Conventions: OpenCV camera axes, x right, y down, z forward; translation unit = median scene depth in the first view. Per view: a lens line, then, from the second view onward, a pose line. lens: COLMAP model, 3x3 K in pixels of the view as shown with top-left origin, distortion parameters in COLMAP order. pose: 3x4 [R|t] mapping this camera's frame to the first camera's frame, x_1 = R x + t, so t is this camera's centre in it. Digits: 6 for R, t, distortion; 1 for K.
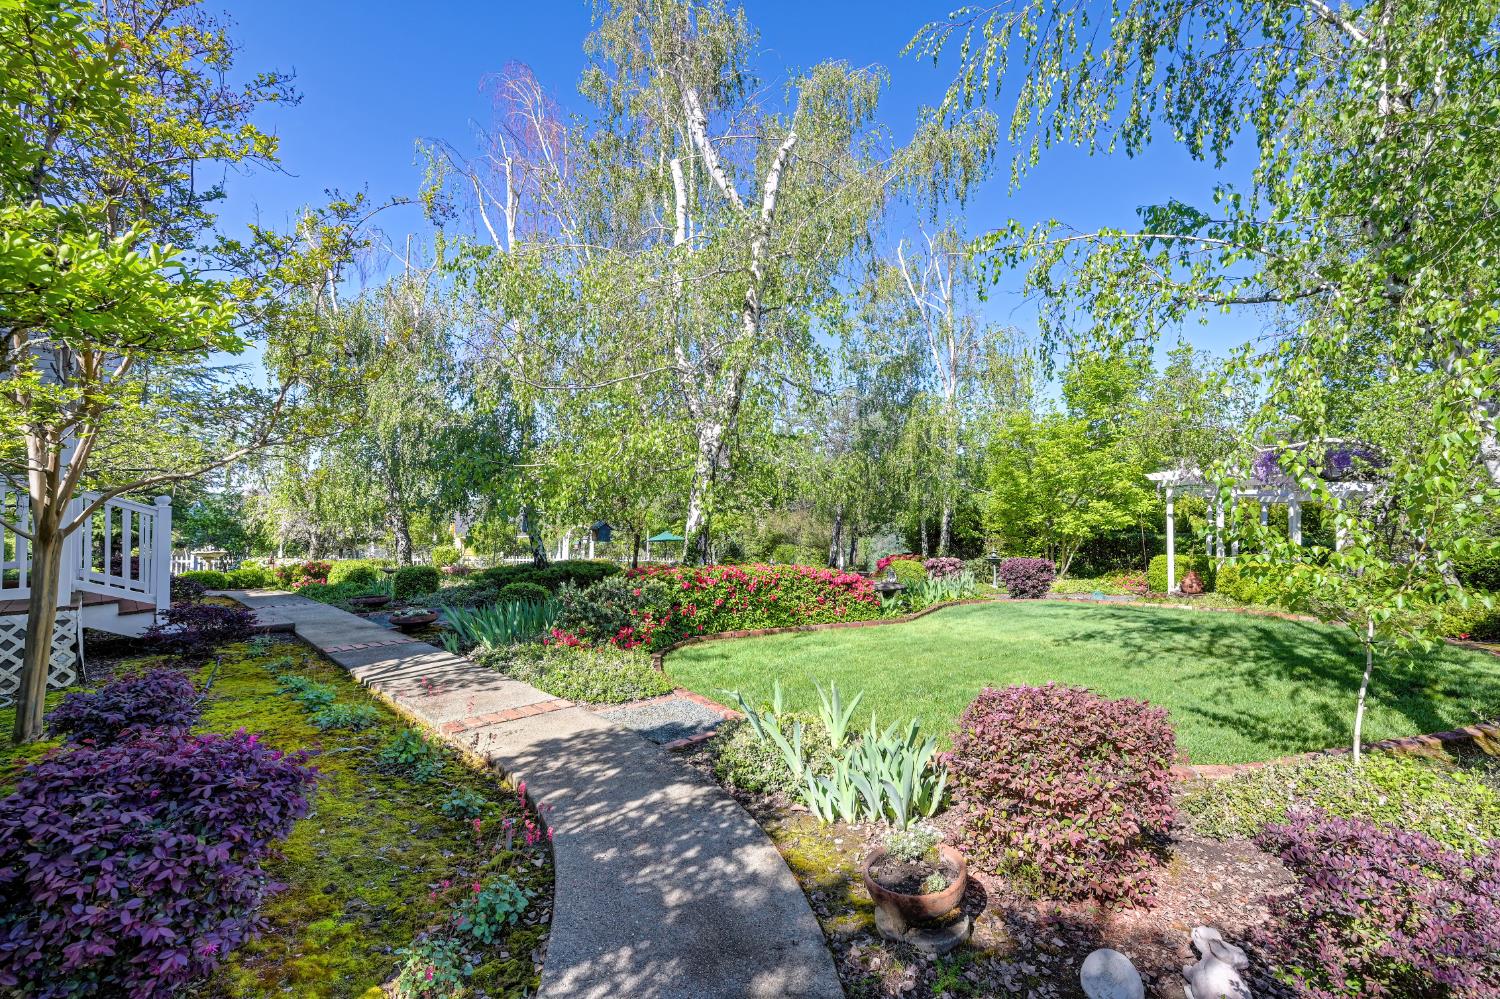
lens RADIAL K [[670.1, 0, 750.6], [0, 670.1, 505.5], [0, 0, 1]] dist [-0.002540, 0.000047]
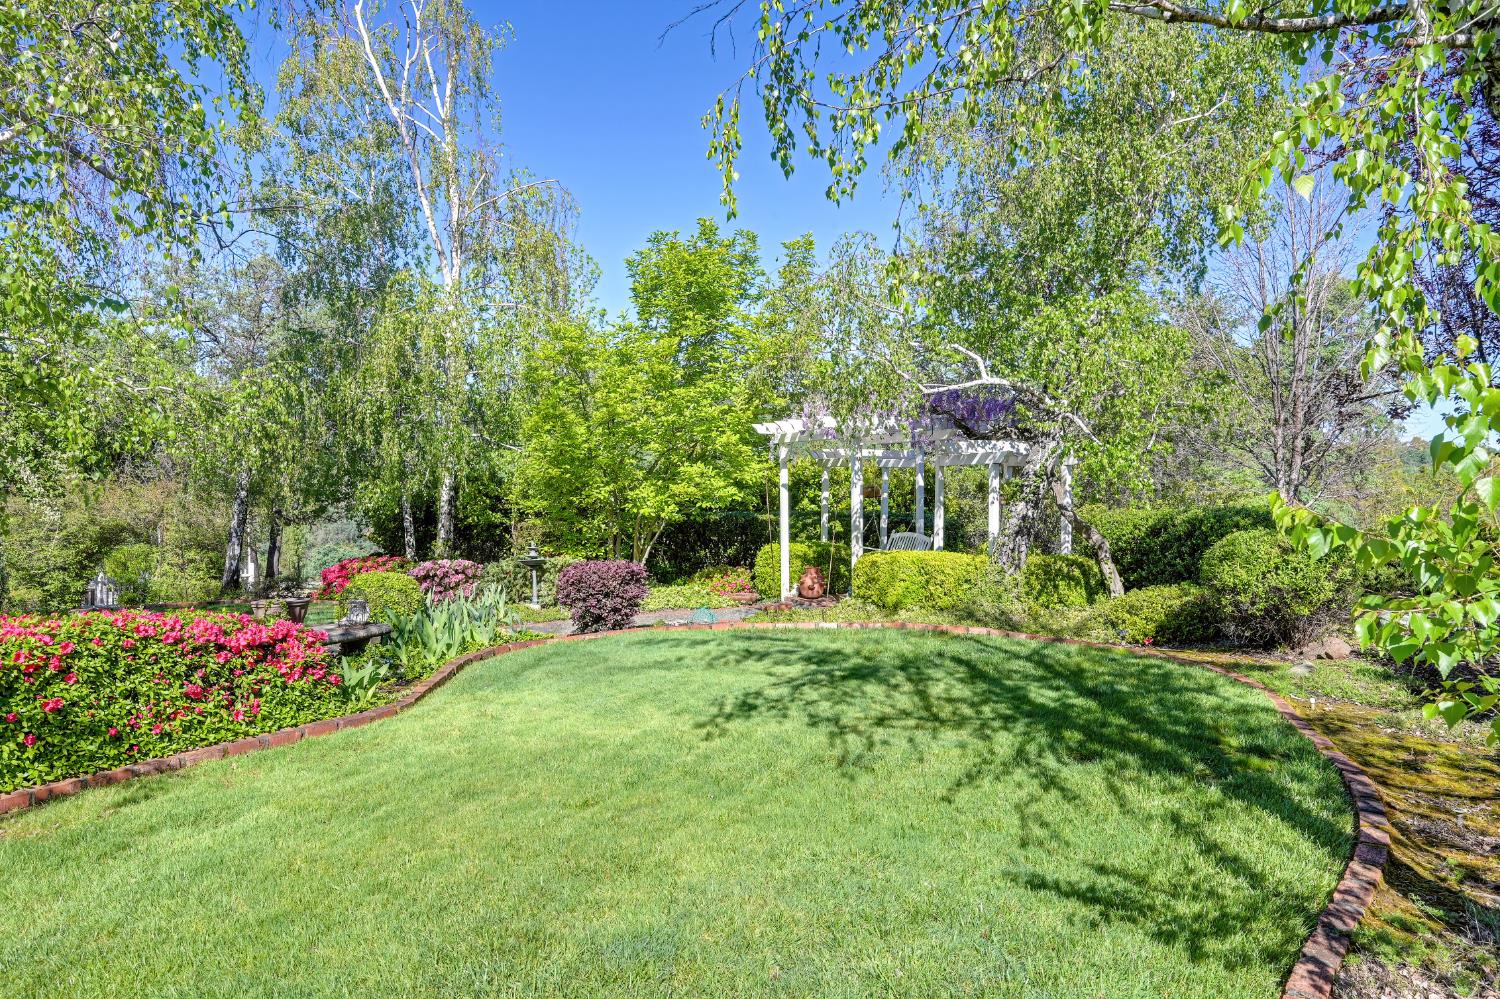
lens RADIAL K [[981.1, 0, 751.5], [0, 981.1, 502.6], [0, 0, 1]] dist [-0.002264, -0.001788]
pose [[0.821442, -0.016275, 0.570059, 0.025833], [-0.002245, 0.999493, 0.031770, 0.000240], [-0.570287, -0.027377, 0.820989, 0.176881]]
